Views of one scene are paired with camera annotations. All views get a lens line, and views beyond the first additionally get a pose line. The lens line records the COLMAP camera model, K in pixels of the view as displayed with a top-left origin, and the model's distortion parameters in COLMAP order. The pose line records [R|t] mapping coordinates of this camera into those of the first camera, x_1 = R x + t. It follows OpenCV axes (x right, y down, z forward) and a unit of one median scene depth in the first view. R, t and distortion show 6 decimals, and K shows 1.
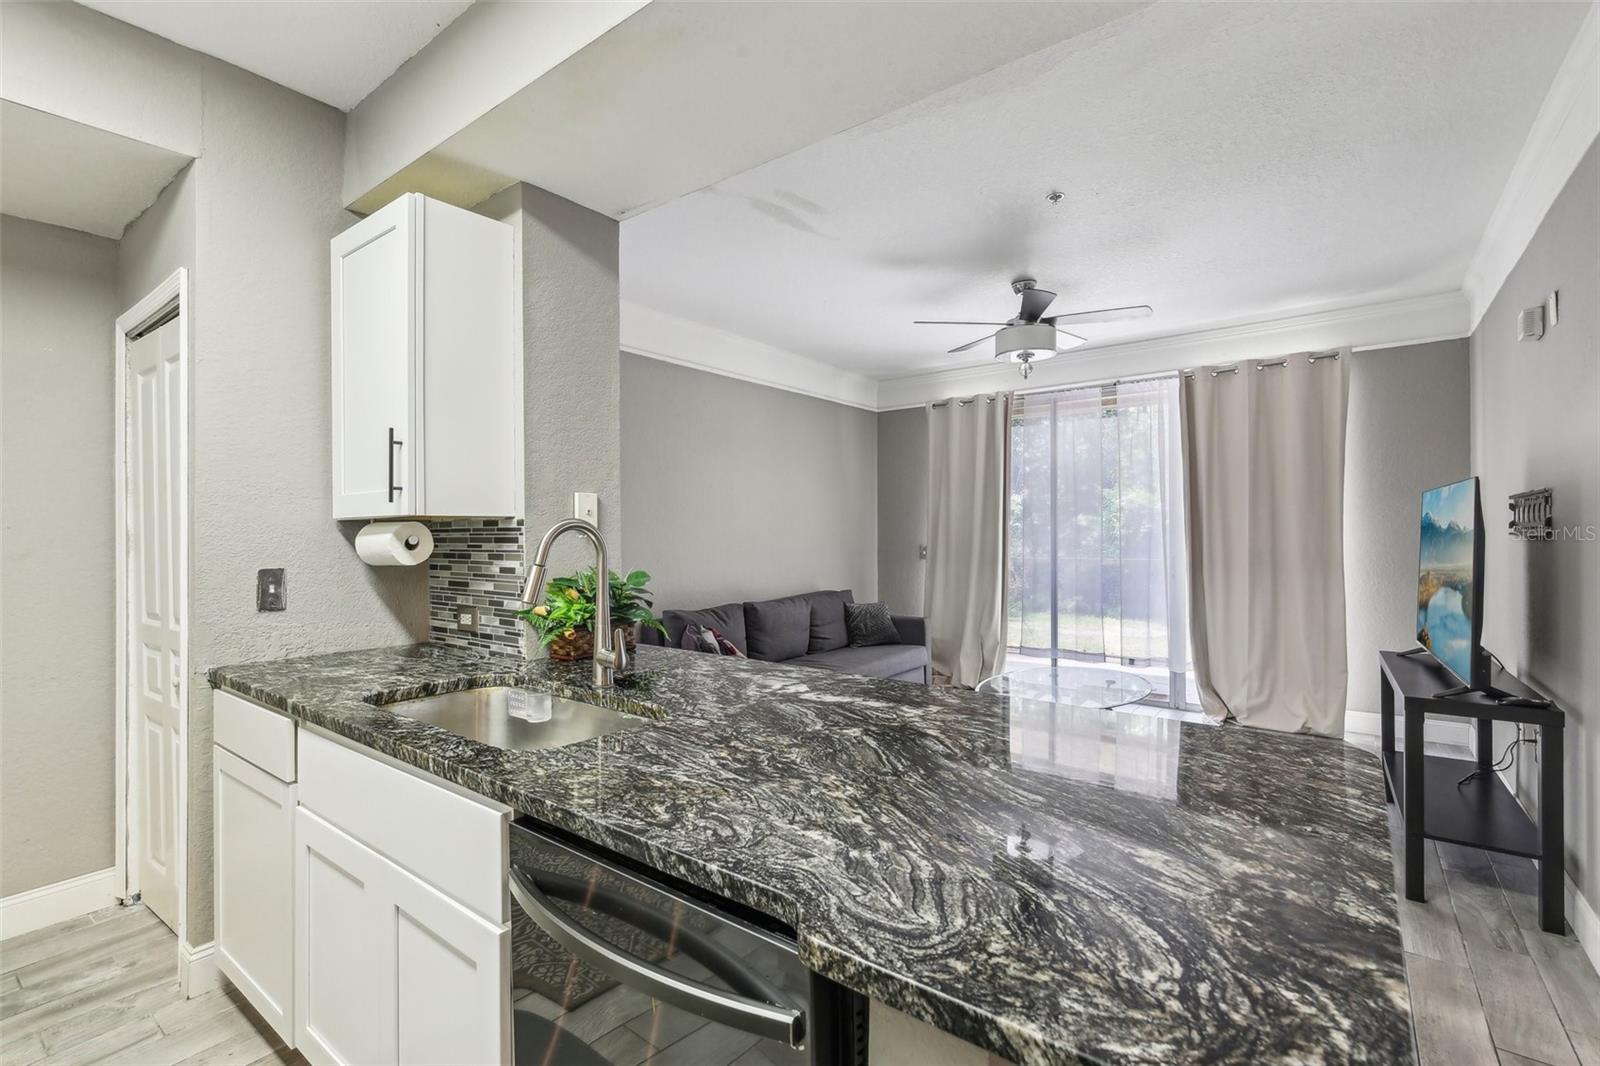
lens RADIAL K [[740.8, 0, 817.0], [0, 740.8, 524.3], [0, 0, 1]] dist [-0.013405, 0.004651]
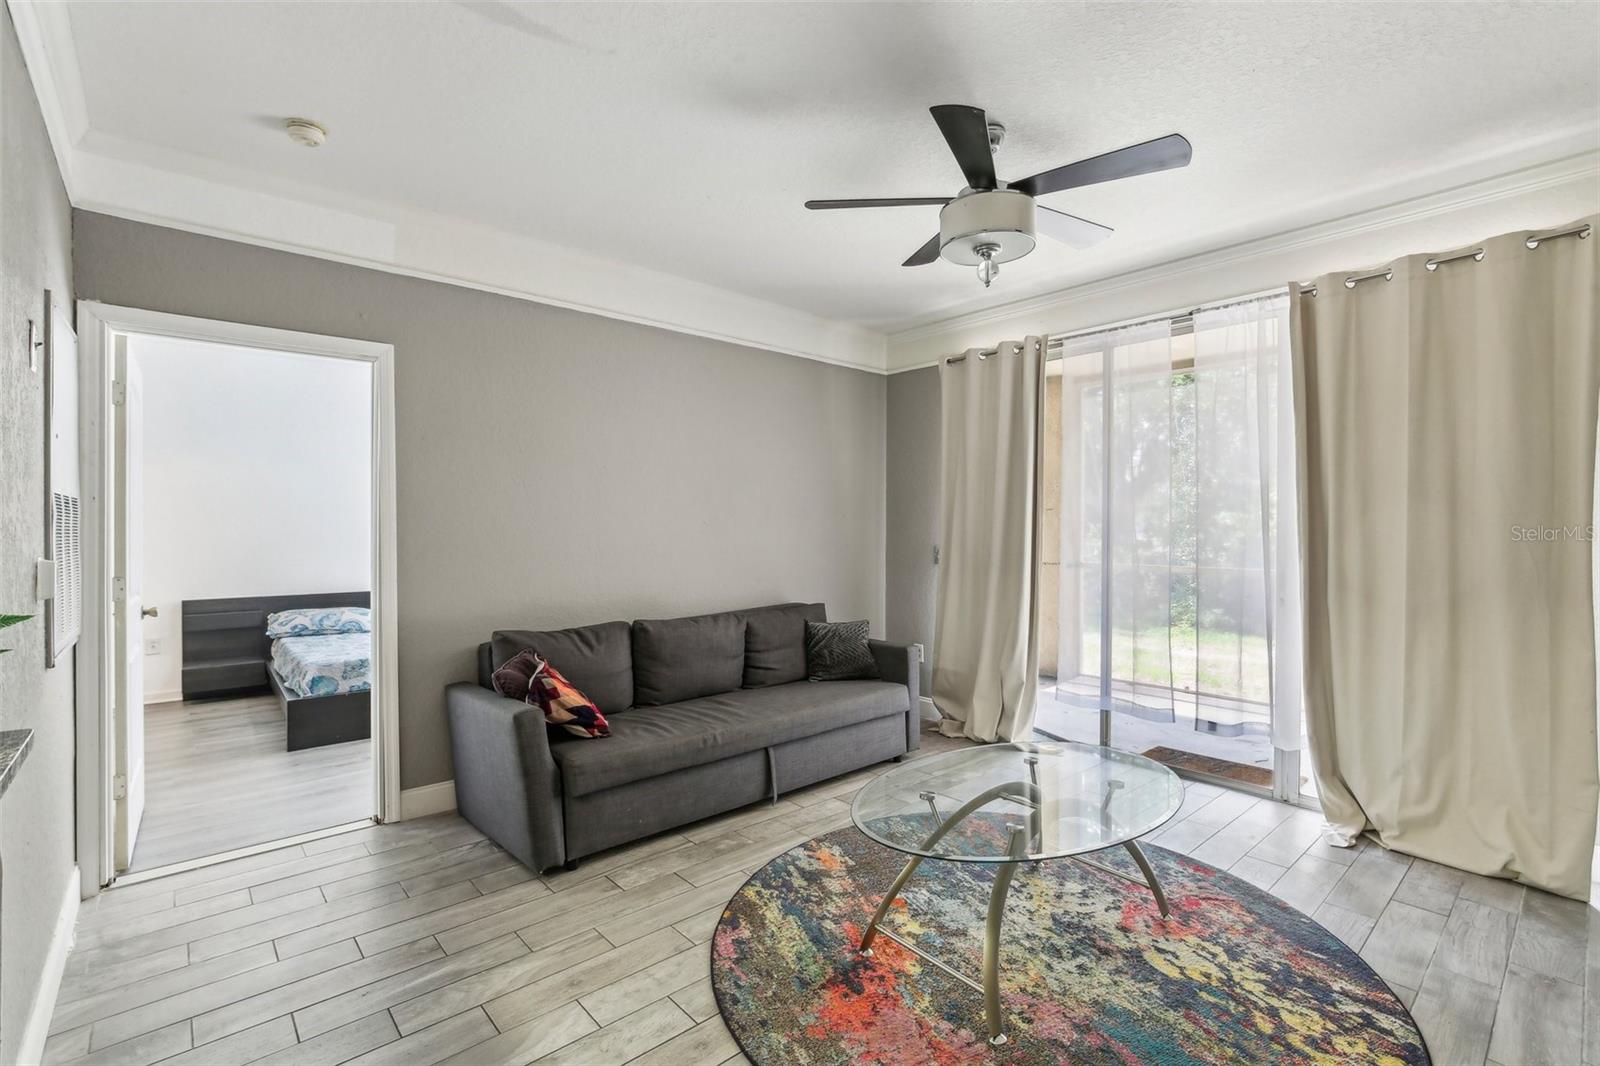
lens RADIAL K [[740.8, 0, 804.1], [0, 740.8, 523.2], [0, 0, 1]] dist [-0.013405, 0.004651]
pose [[0.979532, 0.010271, -0.201028, 0.216871], [-0.008989, 0.999933, 0.007290, 0.000324], [0.201089, -0.005334, 0.979558, 0.299437]]
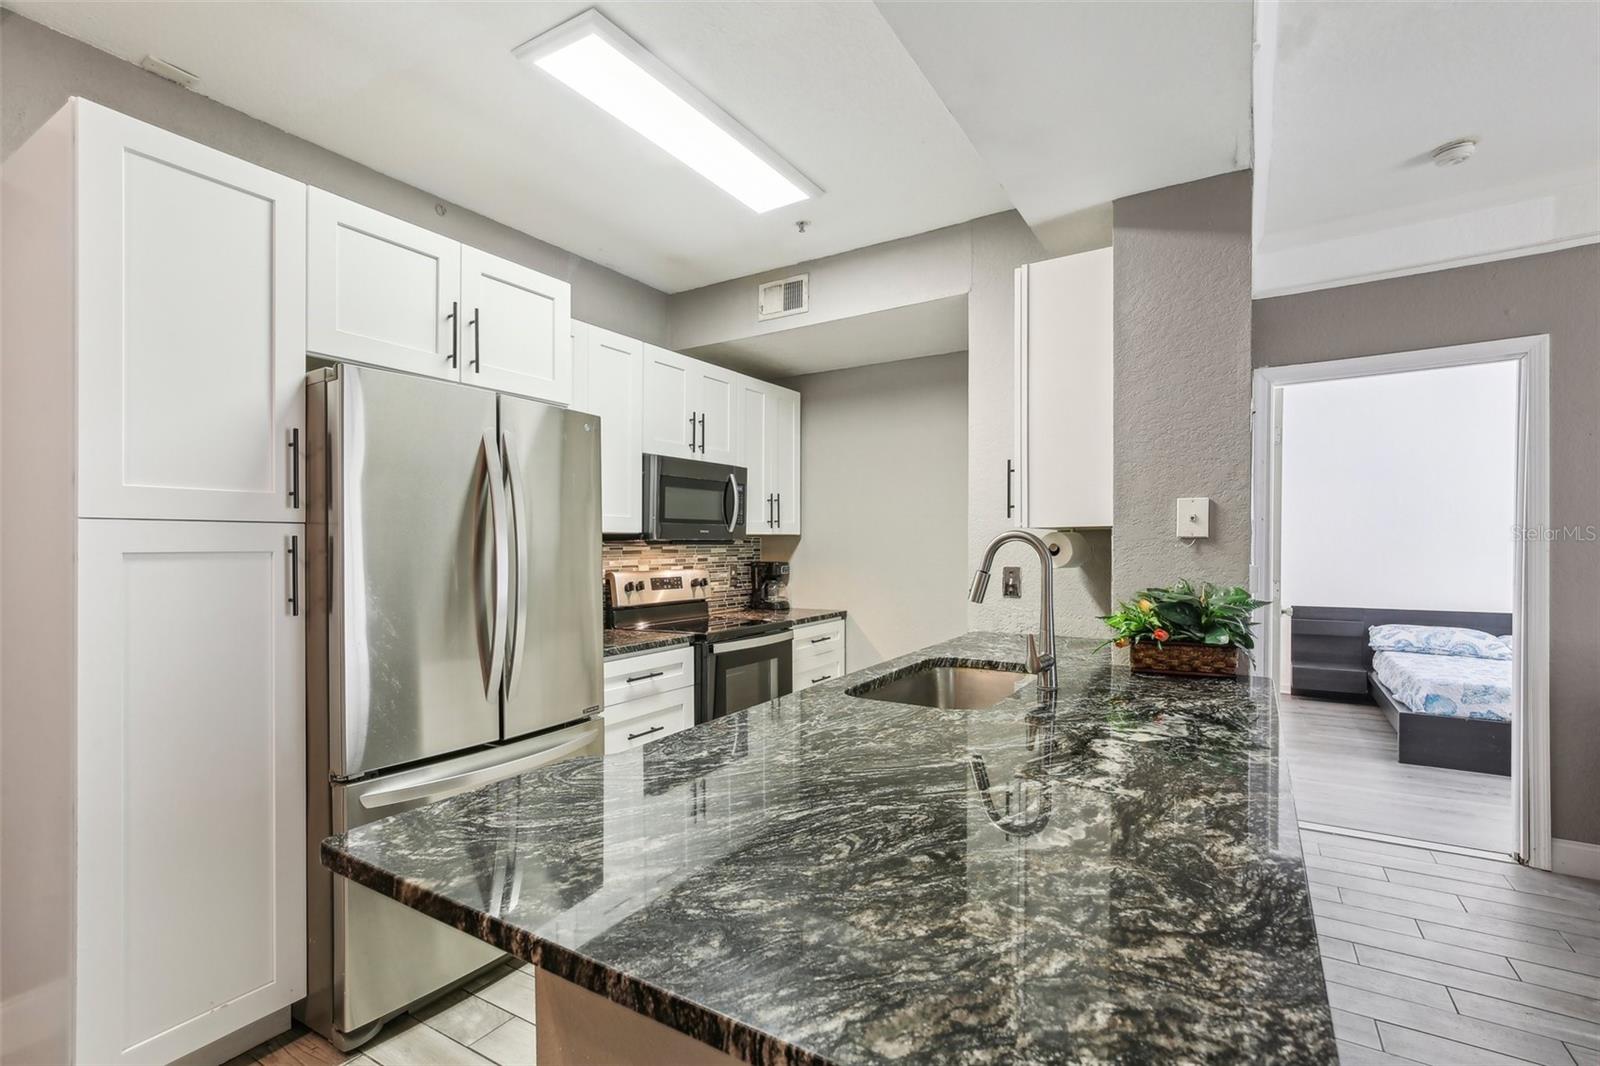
lens RADIAL K [[740.8, 0, 770.6], [0, 740.8, 561.6], [0, 0, 1]] dist [-0.013405, 0.004651]
pose [[0.080540, 0.035986, -0.996102, 0.267087], [0.014841, 0.999194, 0.037298, -0.003553], [0.996641, -0.017787, 0.079941, 0.186314]]
